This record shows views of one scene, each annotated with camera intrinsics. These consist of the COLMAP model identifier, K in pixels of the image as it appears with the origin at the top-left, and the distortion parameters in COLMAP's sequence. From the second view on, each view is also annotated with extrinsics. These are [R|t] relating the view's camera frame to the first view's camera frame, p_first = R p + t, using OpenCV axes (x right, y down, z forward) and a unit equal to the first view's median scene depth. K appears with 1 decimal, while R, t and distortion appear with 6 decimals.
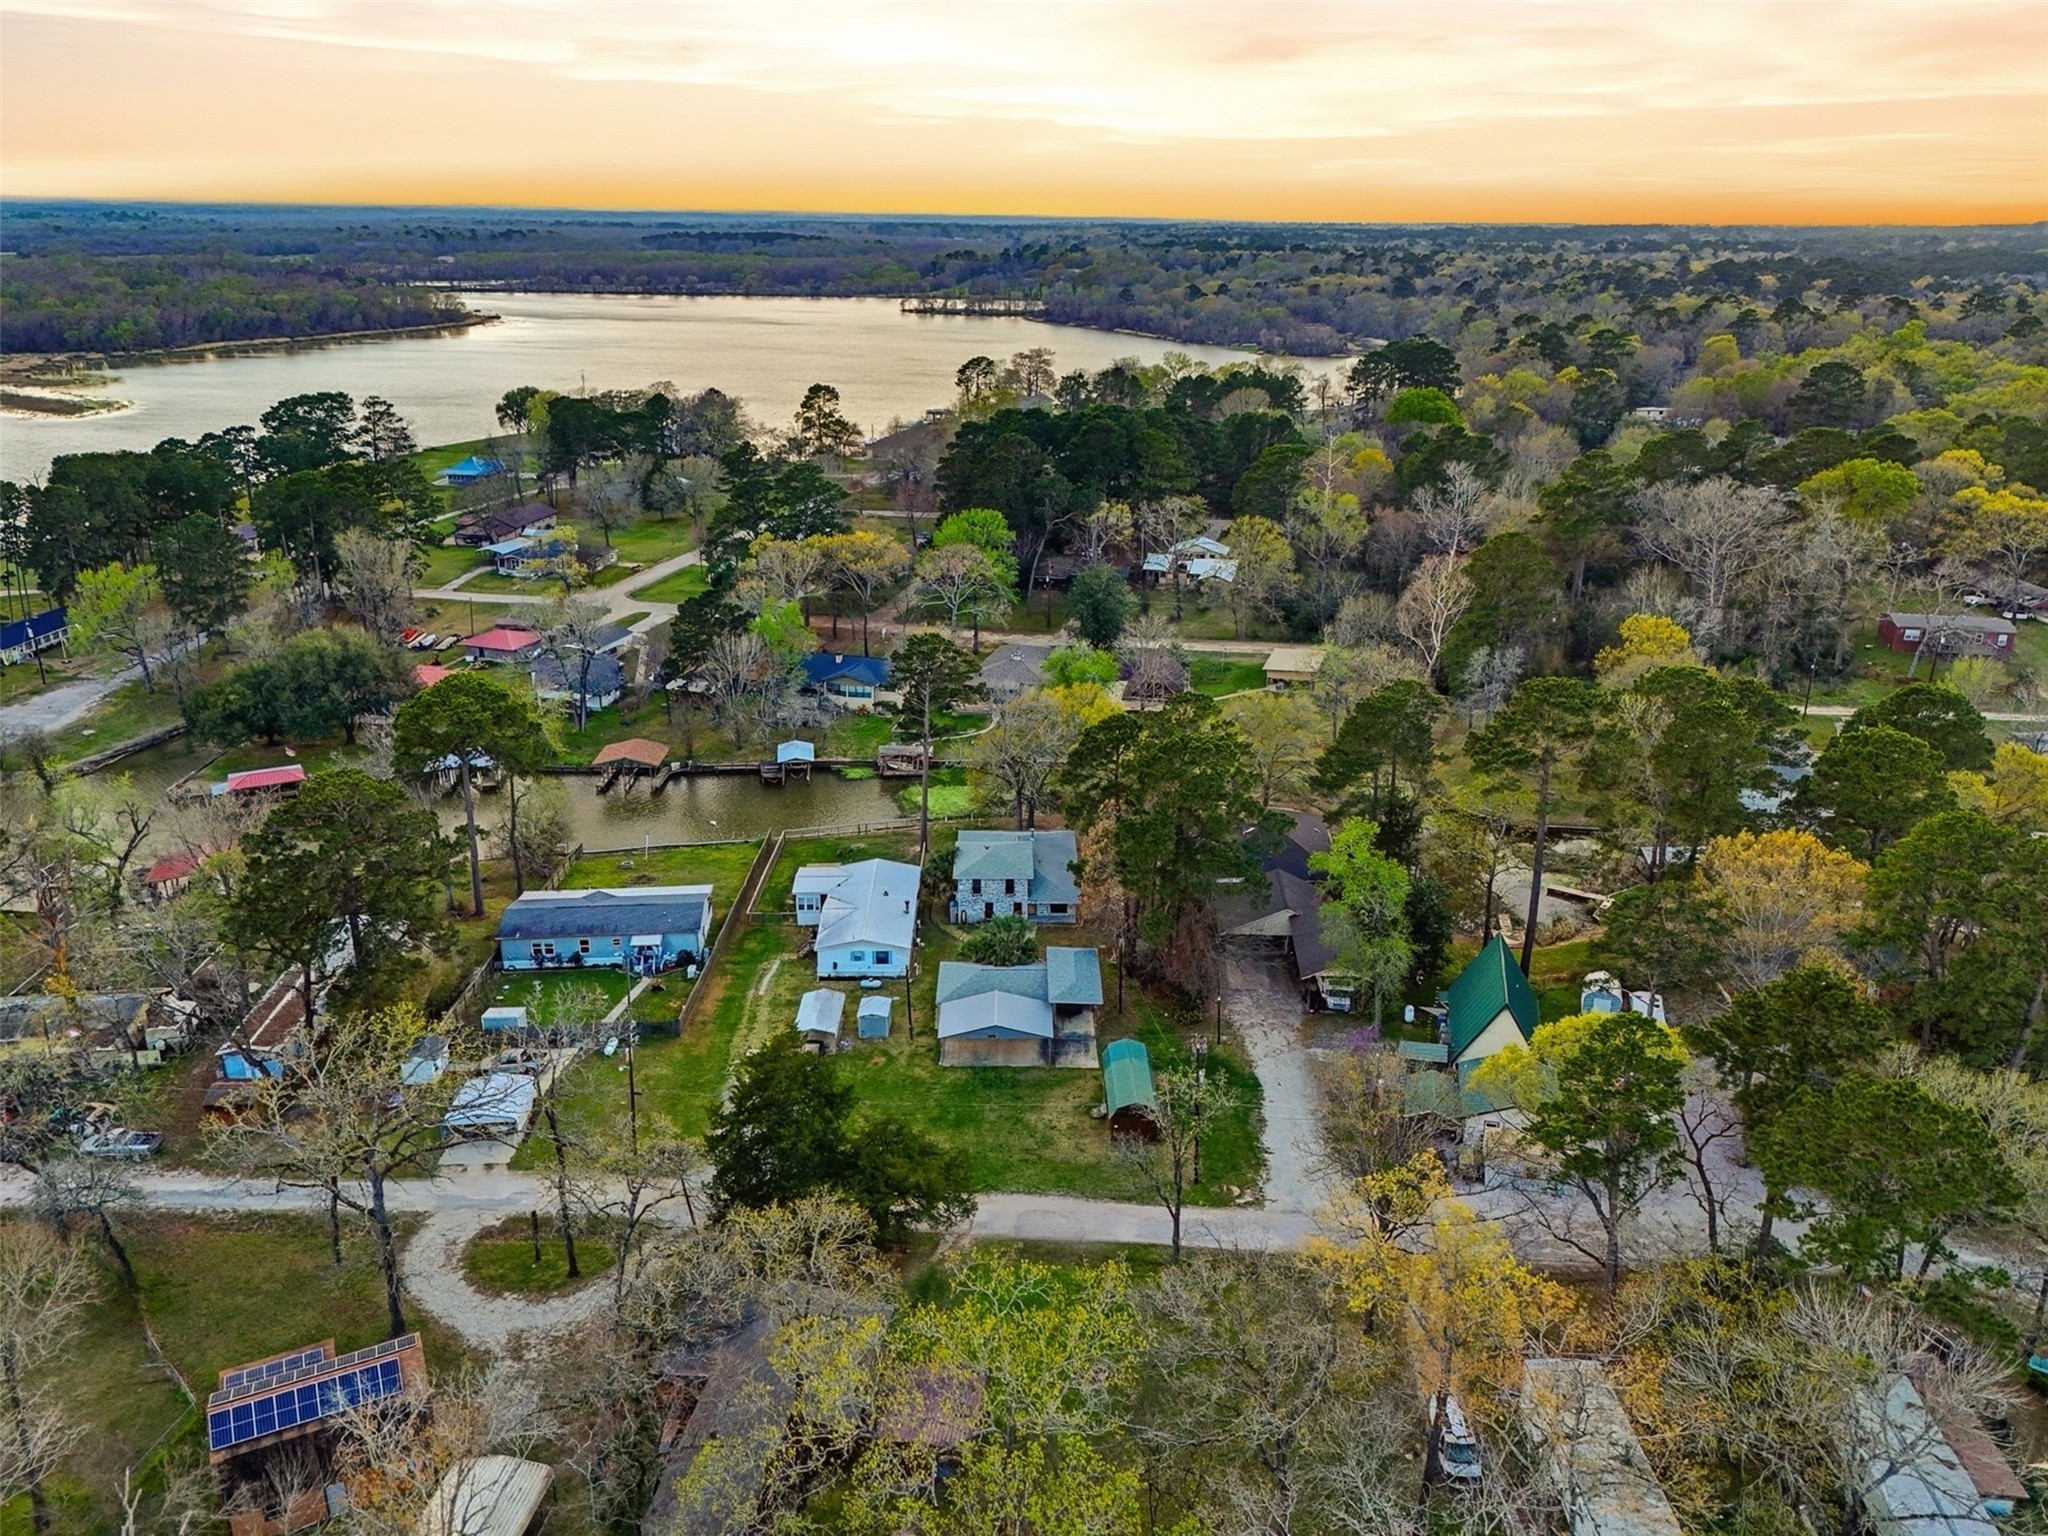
lens RADIAL K [[1632.1, 0, 1024.0], [0, 1632.1, 768.0], [0, 0, 1]] dist [0.078242, -0.114014]
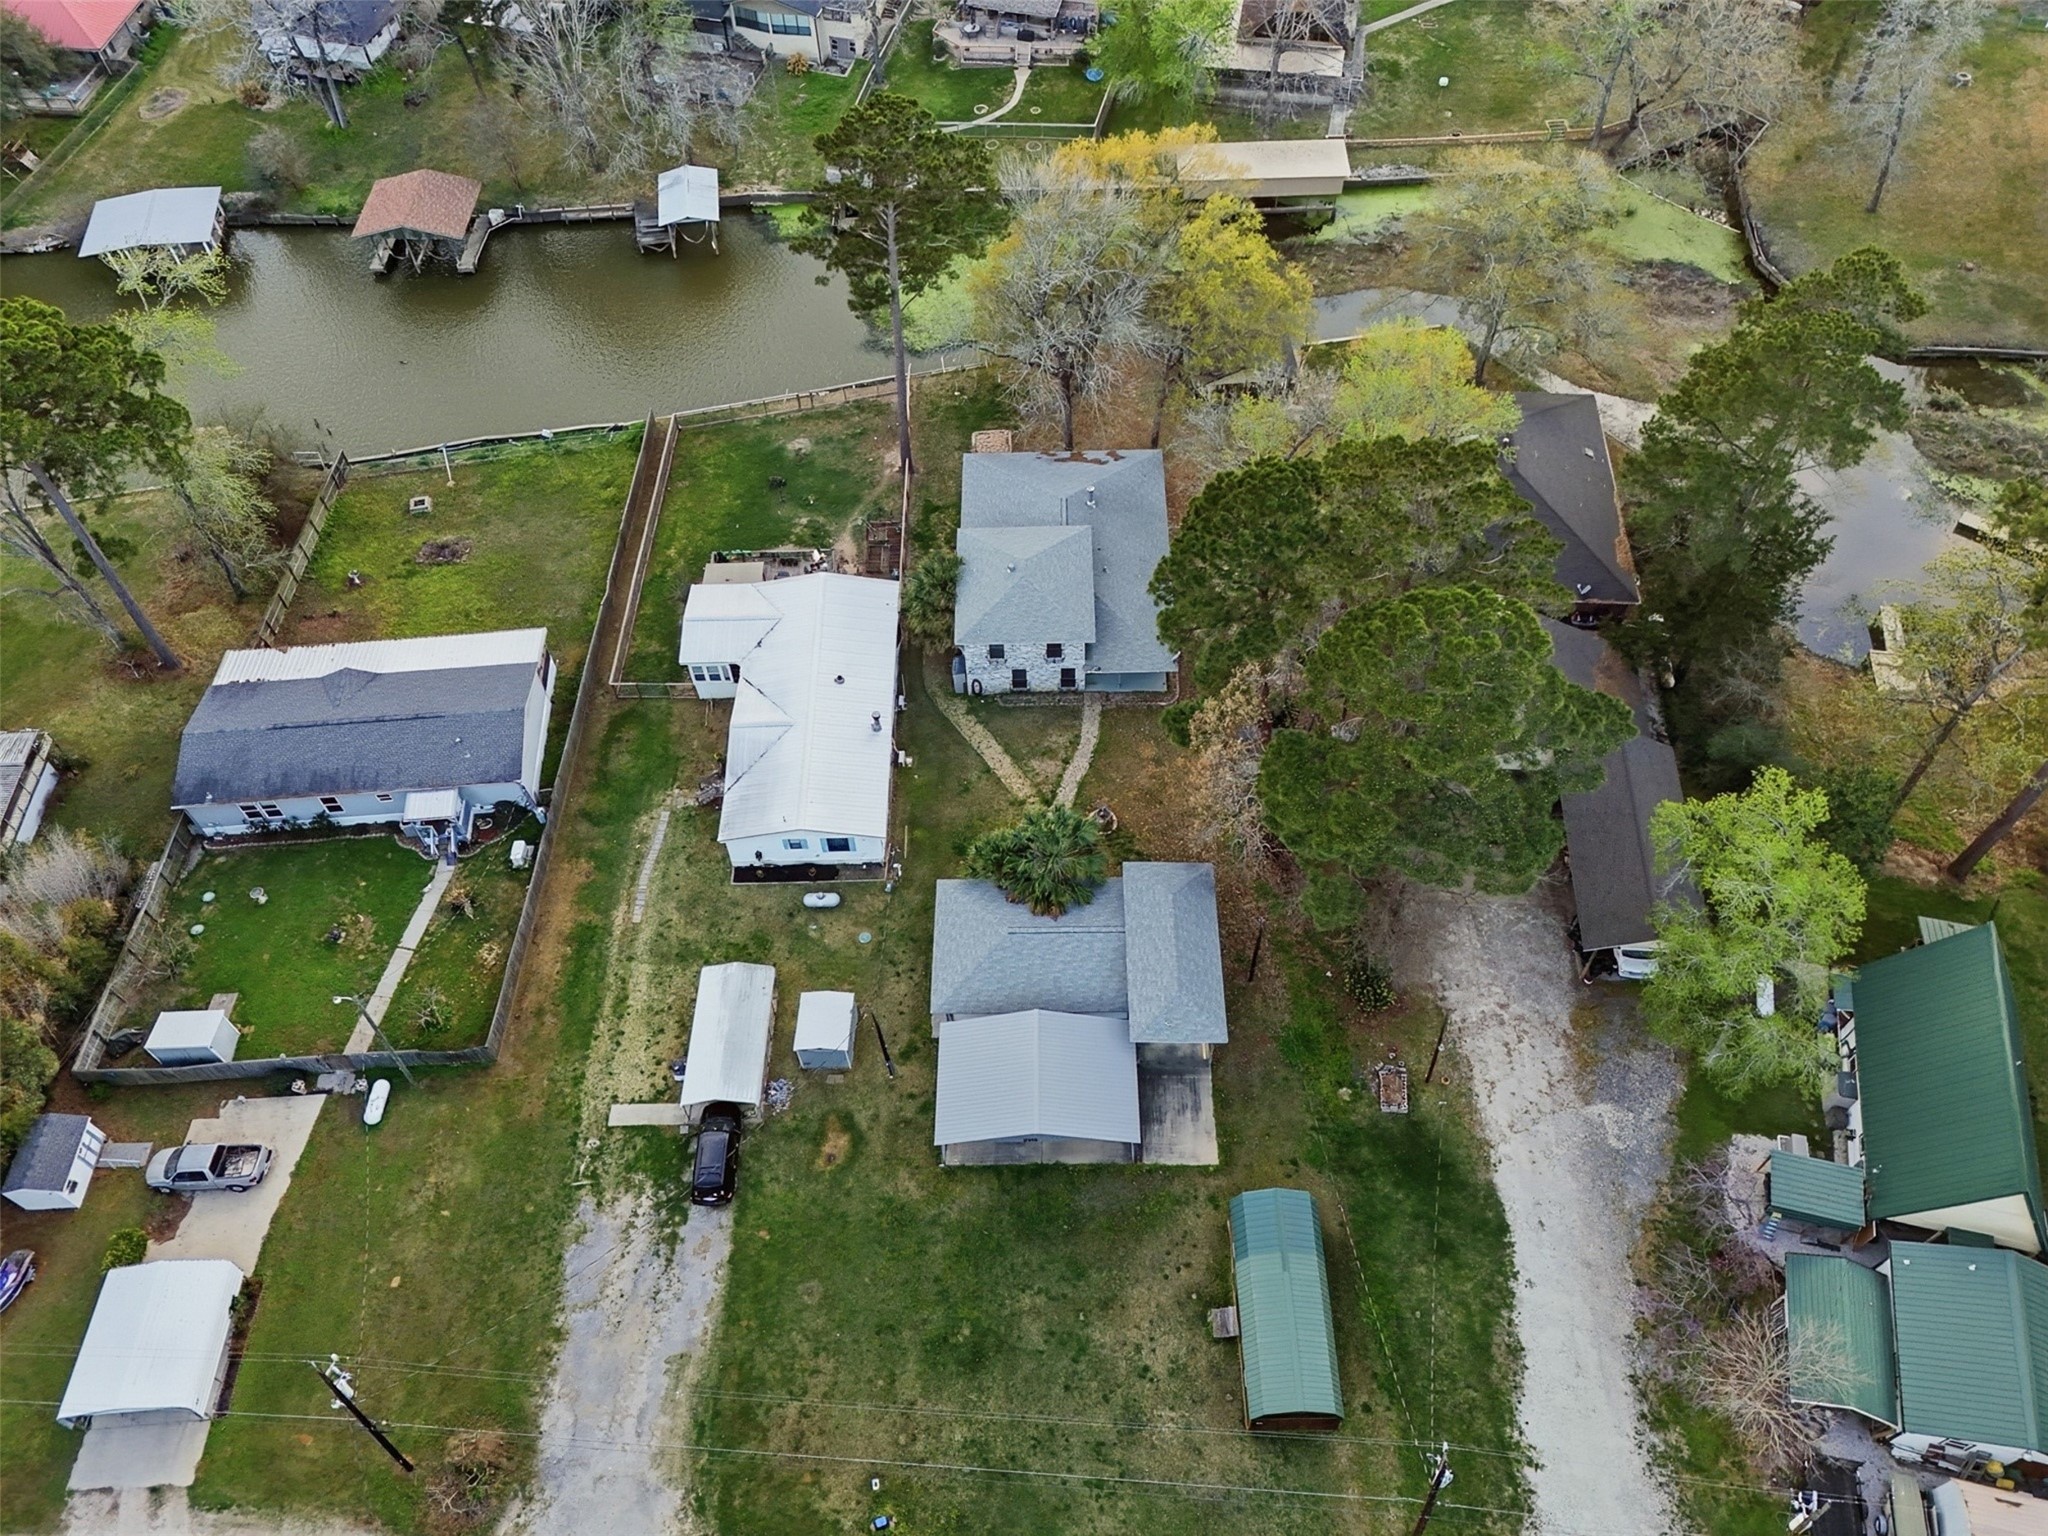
lens RADIAL K [[1632.1, 0, 1024.0], [0, 1632.1, 768.0], [0, 0, 1]] dist [0.078242, -0.114014]
pose [[0.999388, -0.015833, -0.031181, -0.001951], [0.030357, 0.835421, 0.548771, -0.209354], [0.017361, -0.549382, 0.835391, 0.497673]]
